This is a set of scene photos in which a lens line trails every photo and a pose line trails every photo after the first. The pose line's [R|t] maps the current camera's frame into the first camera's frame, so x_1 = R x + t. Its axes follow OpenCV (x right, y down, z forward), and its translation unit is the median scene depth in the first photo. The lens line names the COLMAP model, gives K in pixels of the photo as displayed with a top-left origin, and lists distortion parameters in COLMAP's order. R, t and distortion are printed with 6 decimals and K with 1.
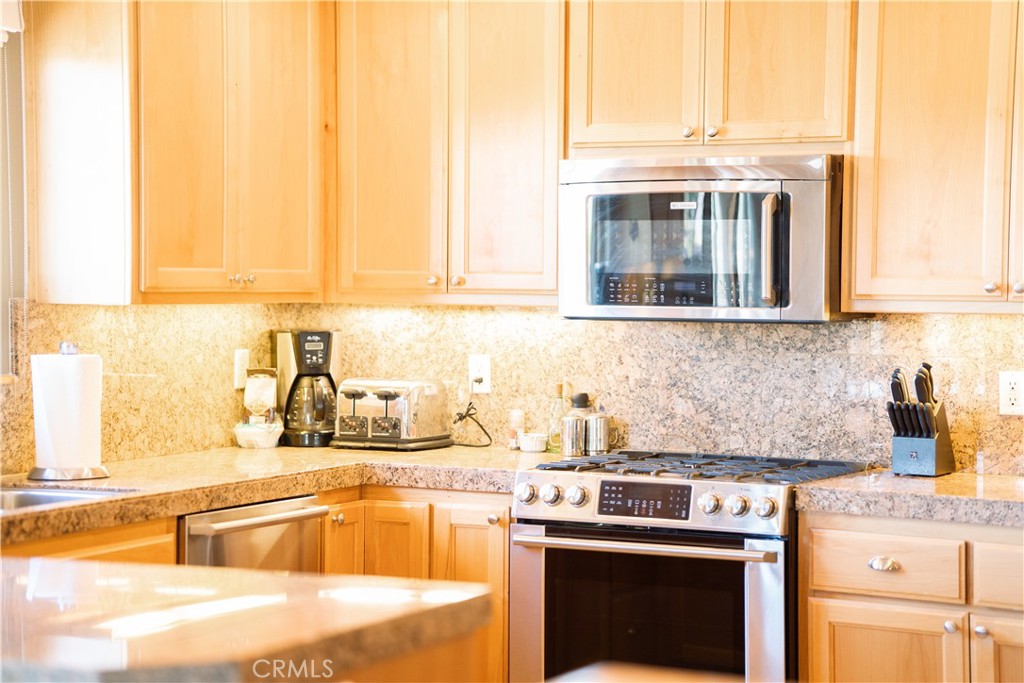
lens RADIAL K [[2478.1, 0, 512.7], [0, 2478.1, 346.6], [0, 0, 1]] dist [0.780372, 0.000000]
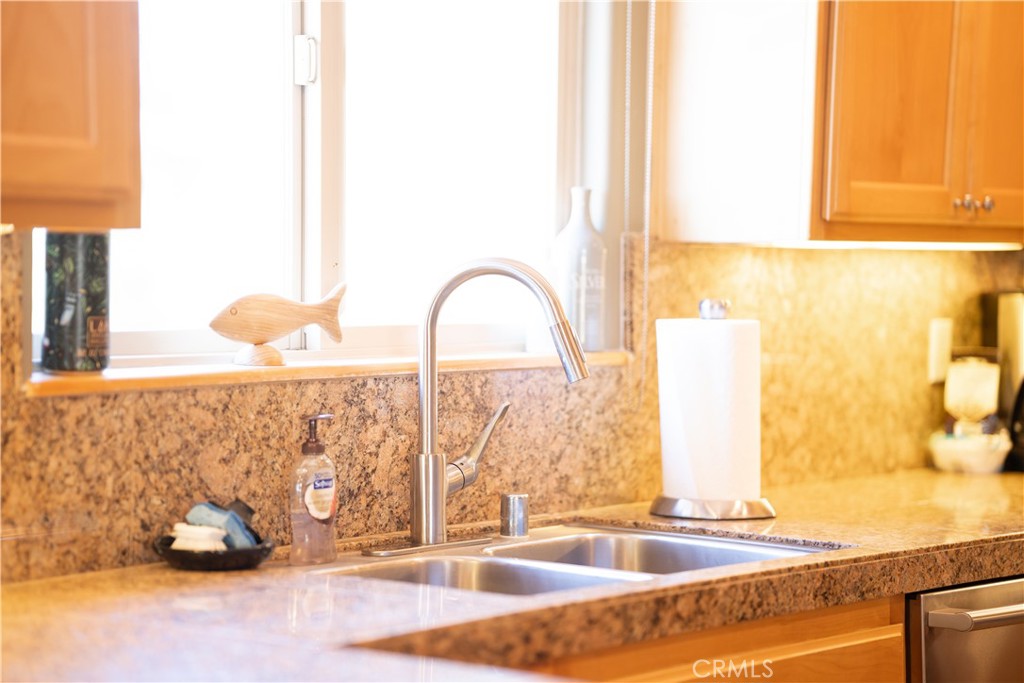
lens RADIAL K [[2478.1, 0, 512.8], [0, 2478.1, 337.8], [0, 0, 1]] dist [0.780372, 0.000000]
pose [[0.981783, 0.012102, -0.189618, -0.104614], [-0.012555, 0.999920, -0.001188, 0.008828], [0.189589, 0.003547, 0.981857, 0.375632]]
